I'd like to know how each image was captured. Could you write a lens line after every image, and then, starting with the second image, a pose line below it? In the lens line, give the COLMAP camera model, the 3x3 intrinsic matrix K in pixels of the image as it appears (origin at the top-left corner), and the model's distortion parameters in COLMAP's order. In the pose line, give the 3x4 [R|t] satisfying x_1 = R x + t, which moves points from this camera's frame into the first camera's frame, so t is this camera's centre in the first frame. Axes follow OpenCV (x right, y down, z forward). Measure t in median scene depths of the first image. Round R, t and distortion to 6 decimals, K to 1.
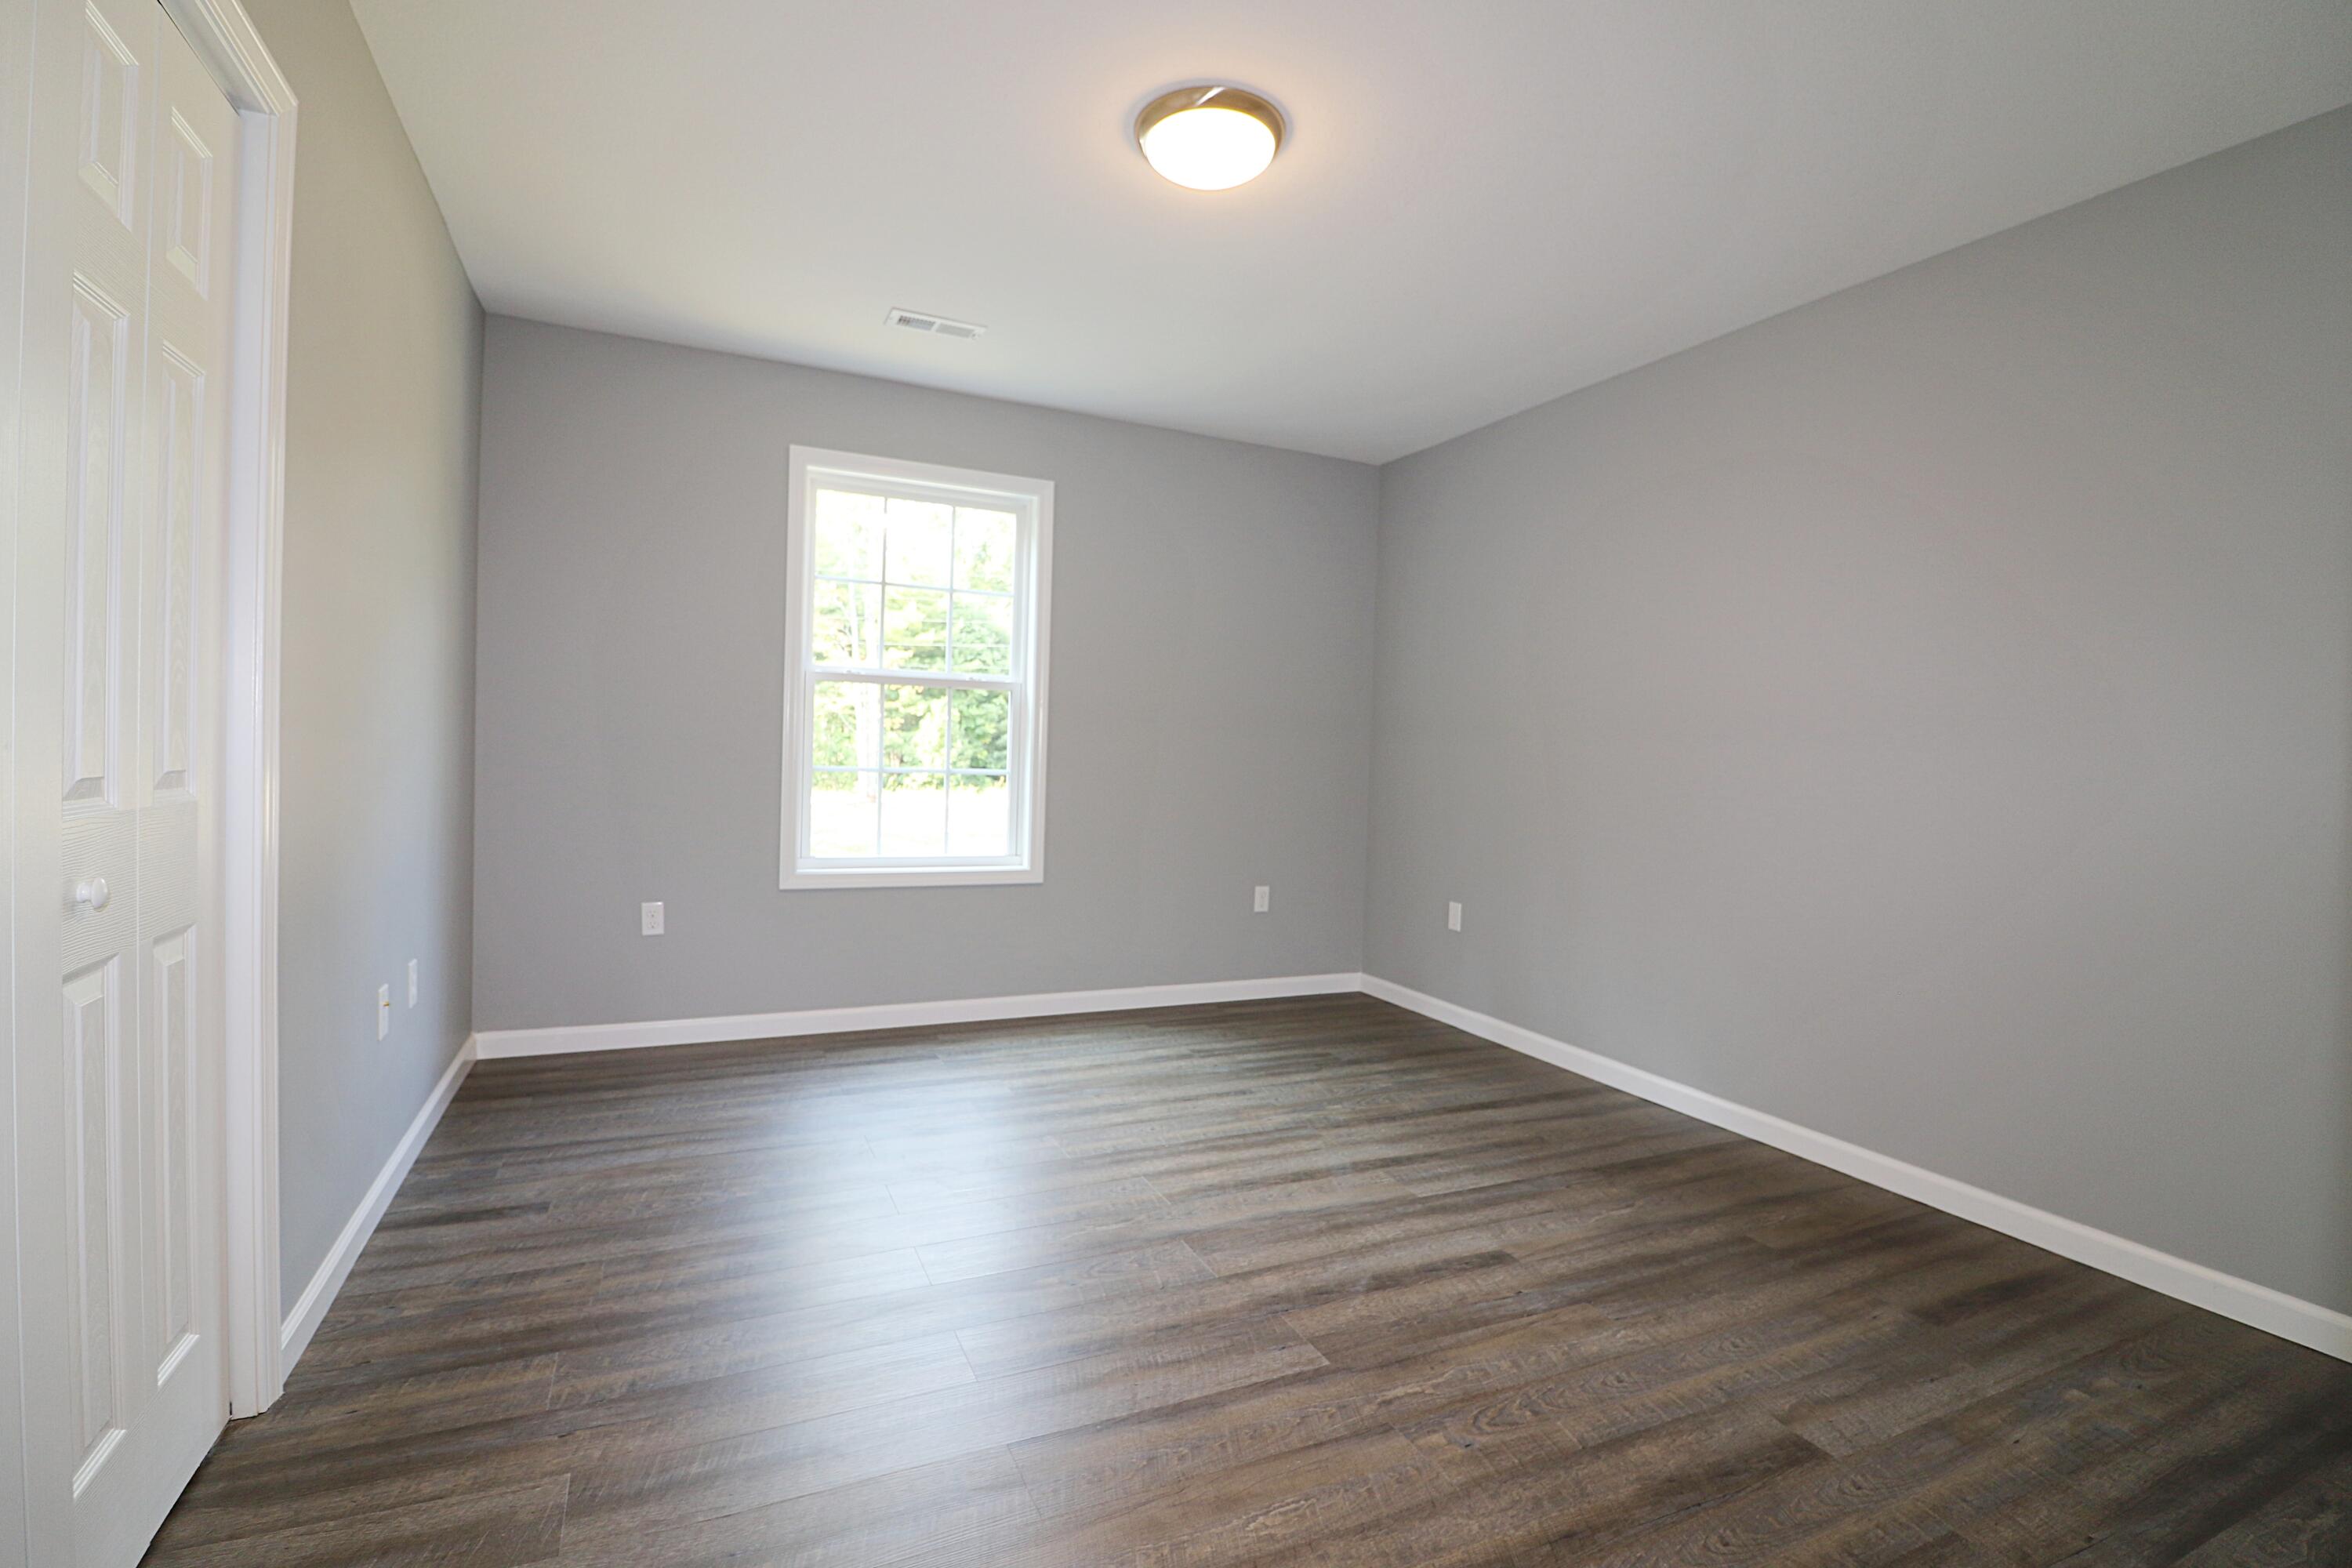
lens RADIAL K [[1081.7, 0, 1179.8], [0, 1081.7, 769.0], [0, 0, 1]] dist [-0.002186, -0.010909]
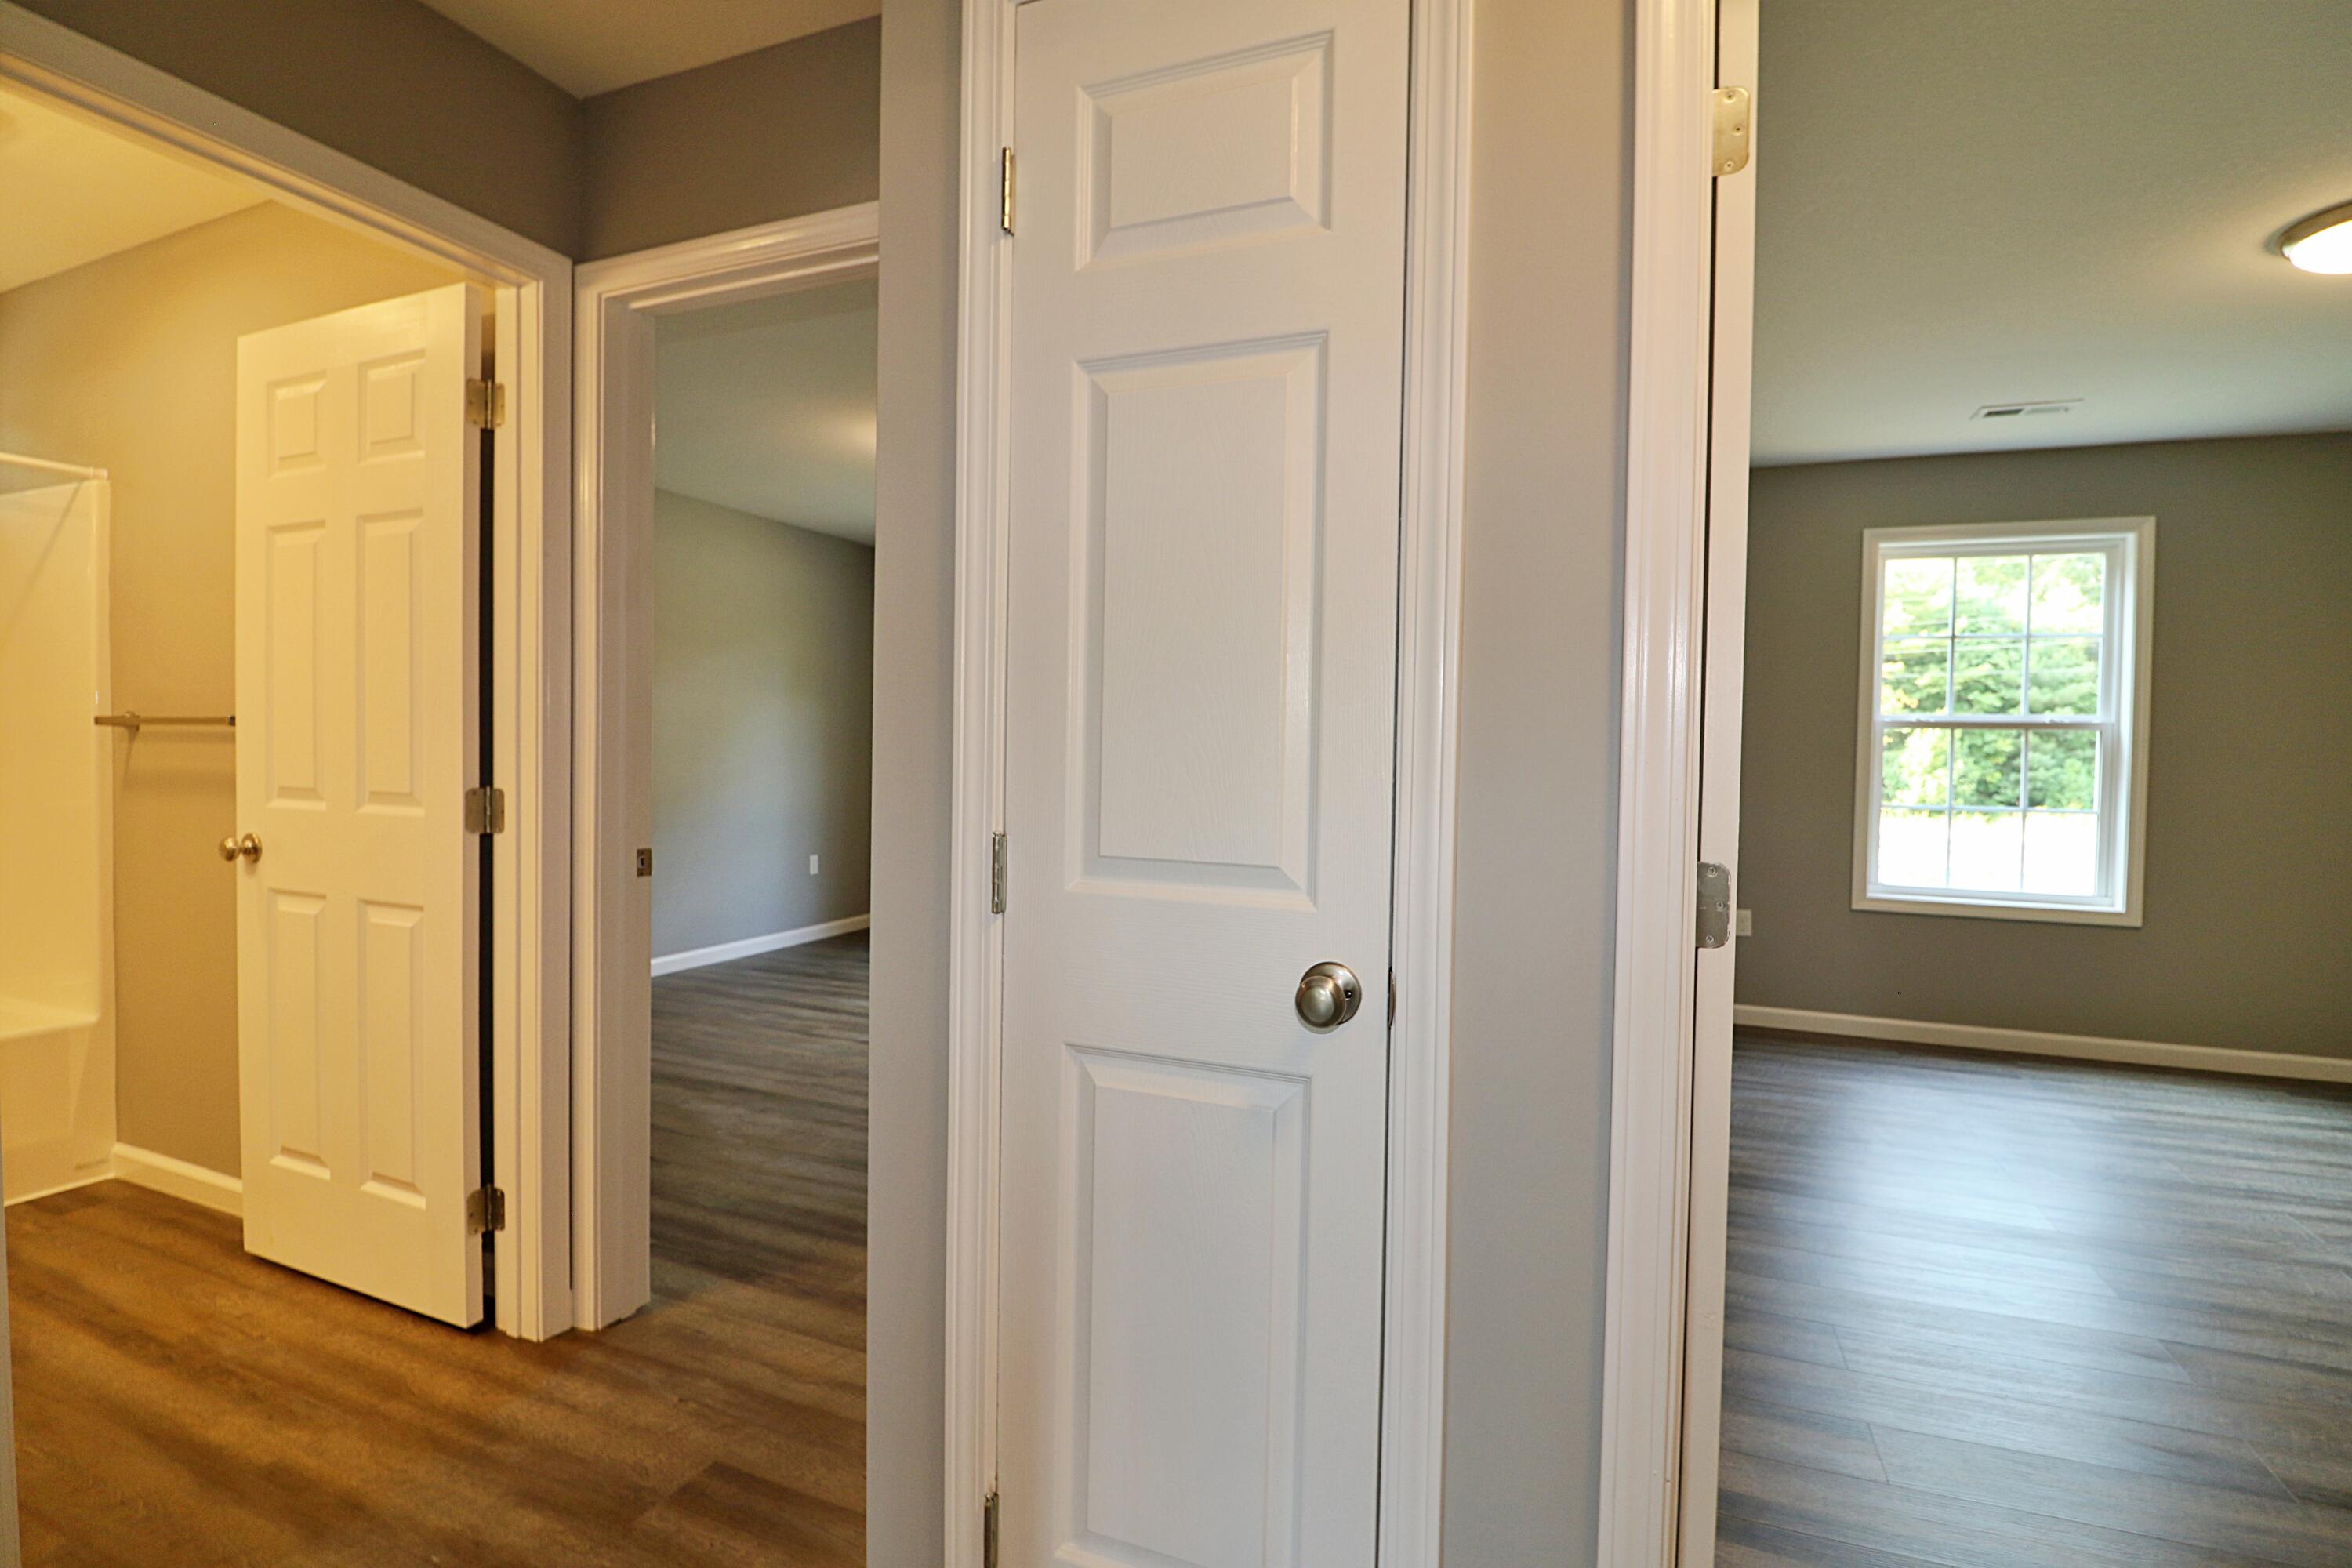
lens RADIAL K [[1081.7, 0, 1179.8], [0, 1081.7, 769.0], [0, 0, 1]] dist [-0.002186, -0.010909]
pose [[0.679980, -0.001826, -0.733229, -0.010469], [-0.011554, 0.999846, -0.013205, -0.021639], [0.733140, 0.017451, 0.679854, -0.451213]]
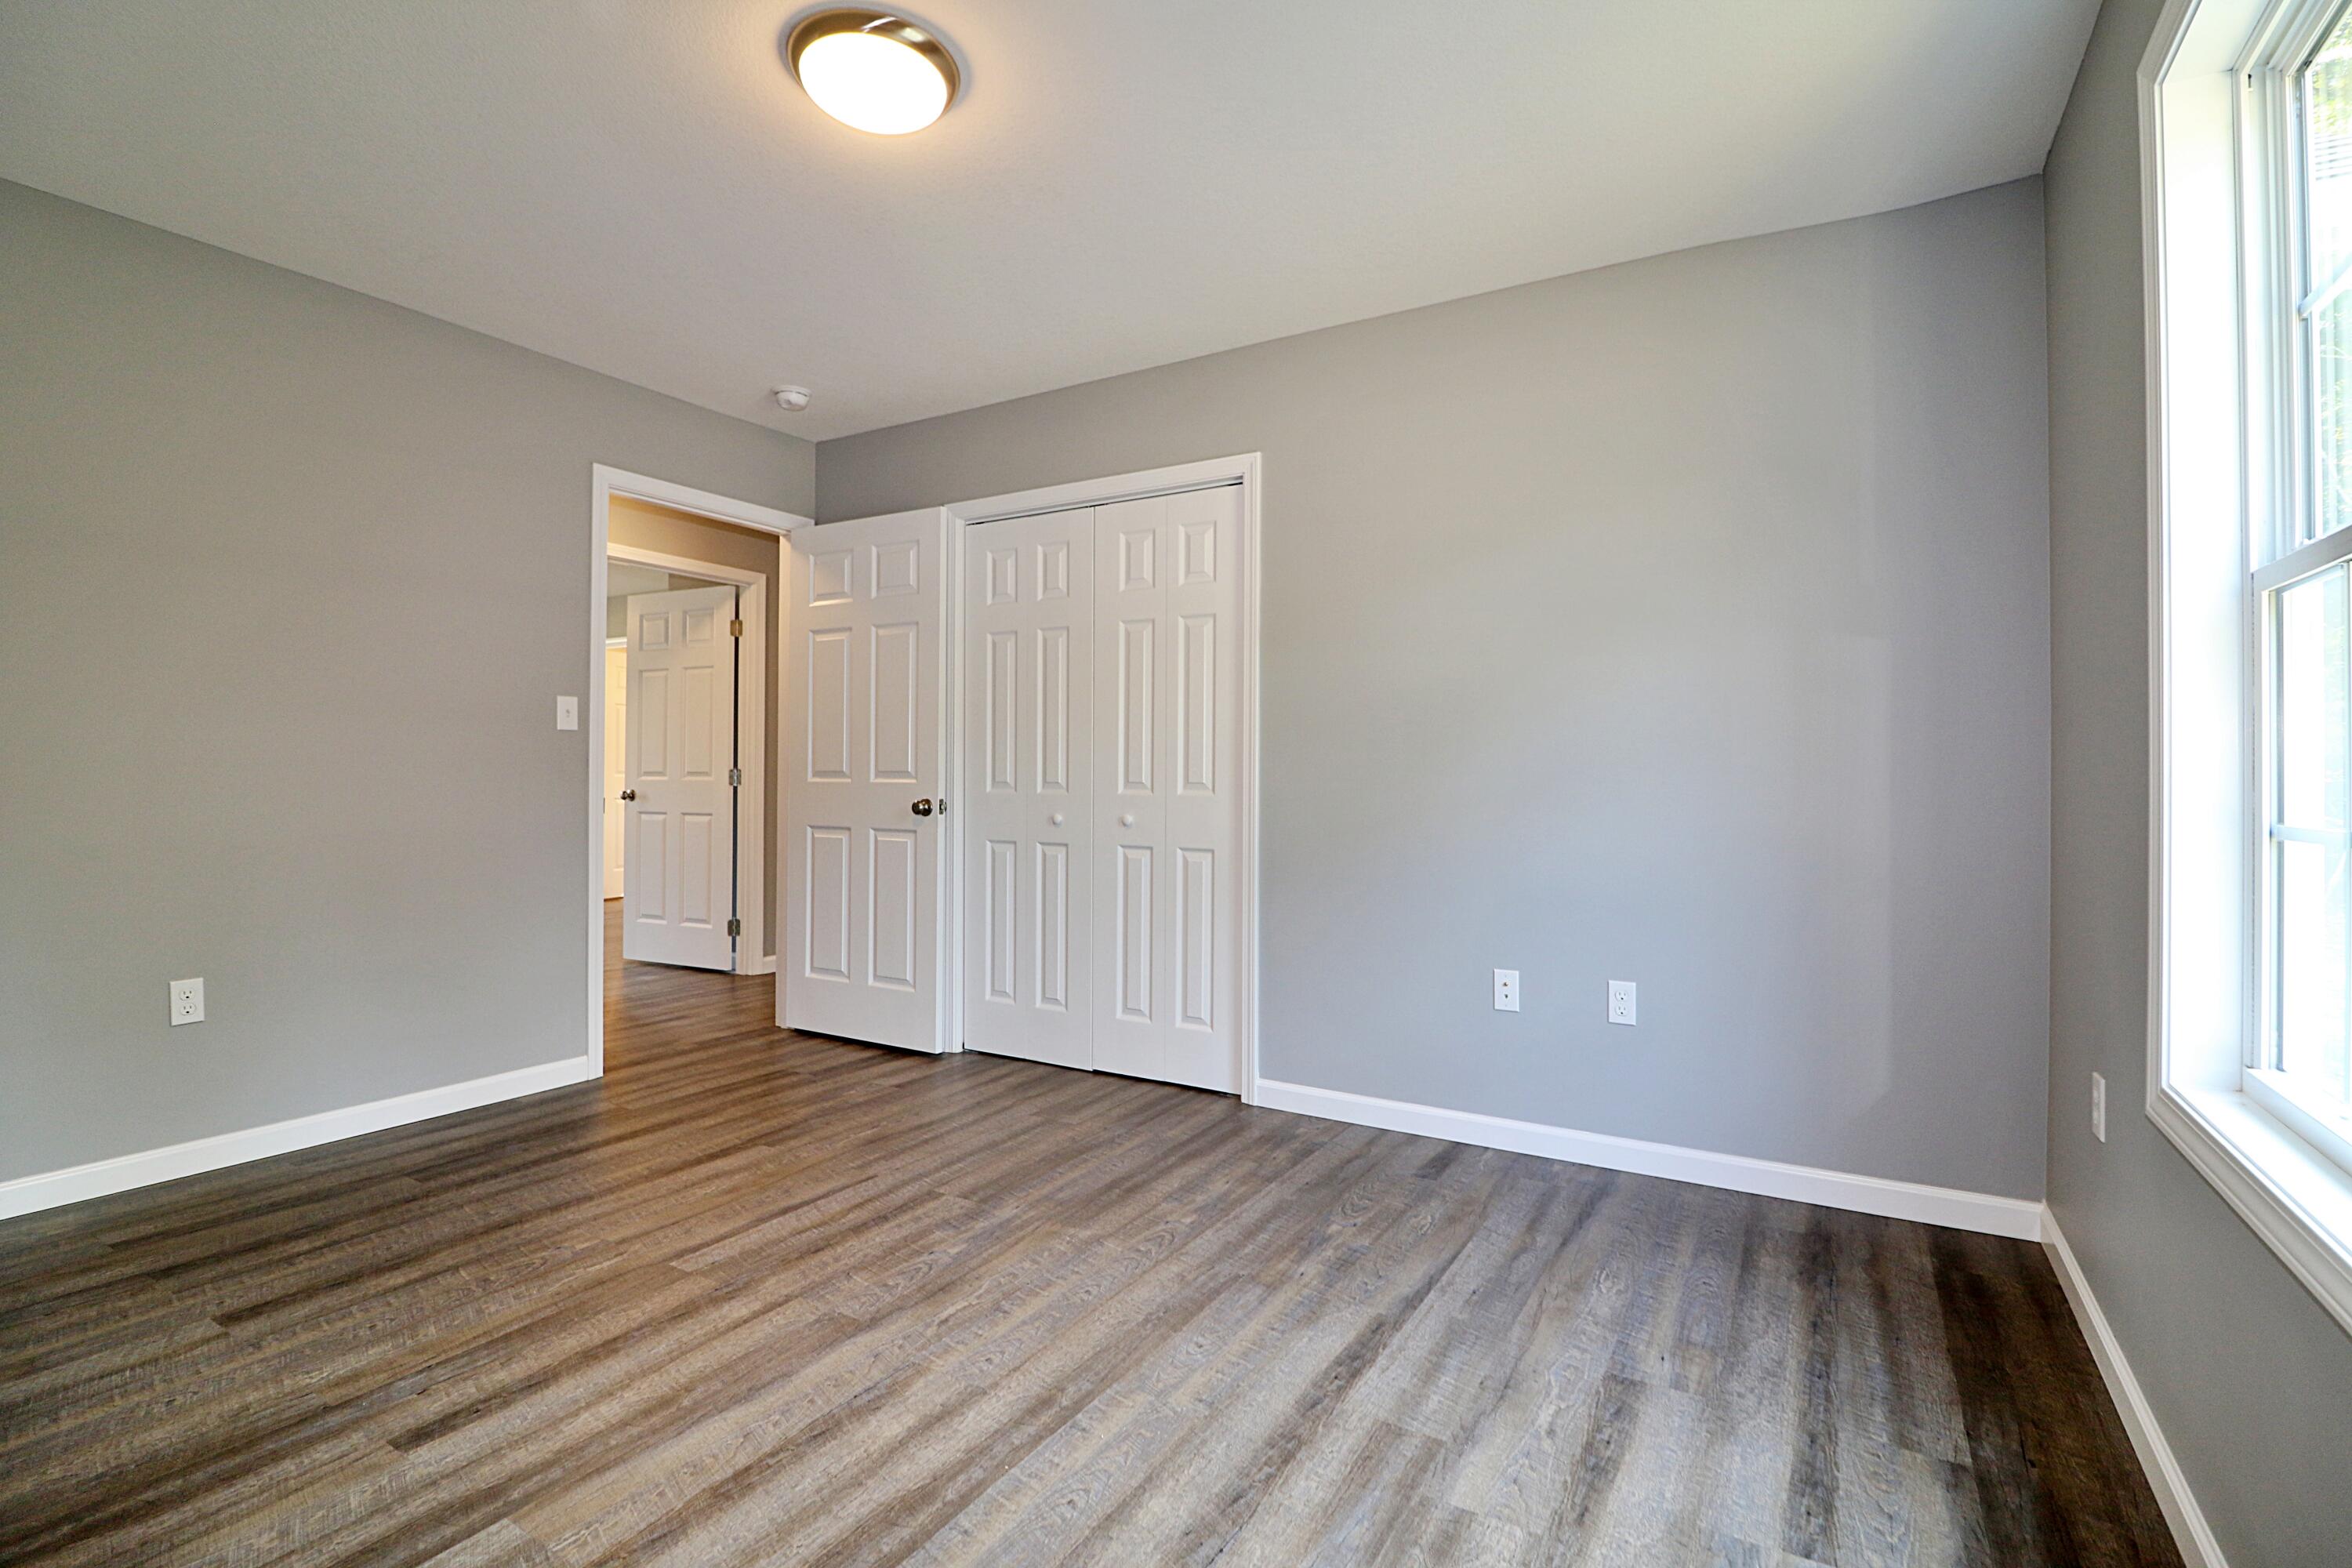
lens RADIAL K [[1081.7, 0, 1179.8], [0, 1081.7, 769.0], [0, 0, 1]] dist [-0.002186, -0.010909]
pose [[-0.827618, -0.039245, -0.559918, 0.246248], [-0.042659, 0.999065, -0.006970, -0.004880], [0.559668, 0.018117, -0.828519, 1.566846]]
